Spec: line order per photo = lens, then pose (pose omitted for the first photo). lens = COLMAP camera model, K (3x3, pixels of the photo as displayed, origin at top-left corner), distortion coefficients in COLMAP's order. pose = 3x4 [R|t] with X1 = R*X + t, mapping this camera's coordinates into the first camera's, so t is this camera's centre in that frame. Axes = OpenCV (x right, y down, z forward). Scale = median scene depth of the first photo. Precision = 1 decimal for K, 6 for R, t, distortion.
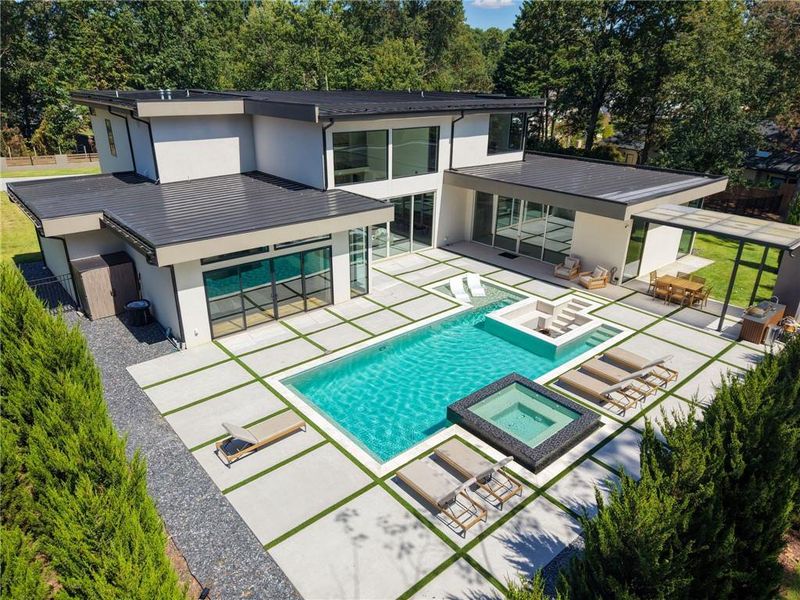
lens RADIAL K [[542.0, 0, 400.1], [0, 542.0, 299.2], [0, 0, 1]] dist [0.004770, 0.000572]
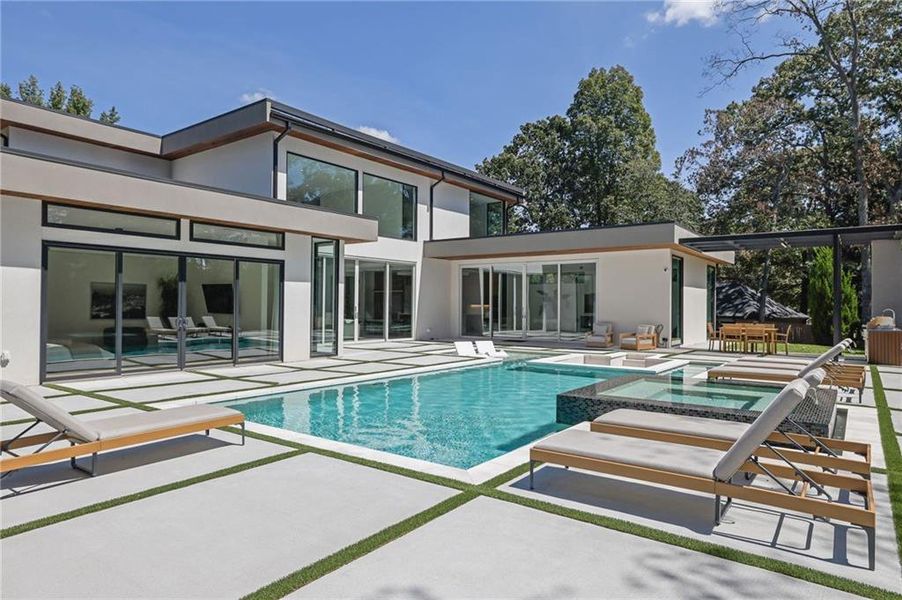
lens RADIAL K [[555.9, 0, 450.6], [0, 555.9, 299.4], [0, 0, 1]] dist [0.002021, 0.000641]
pose [[0.976539, -0.003676, 0.215308, -0.059365], [0.087316, 0.920730, -0.380305, 0.163005], [-0.196843, 0.390182, 0.899450, 0.294912]]
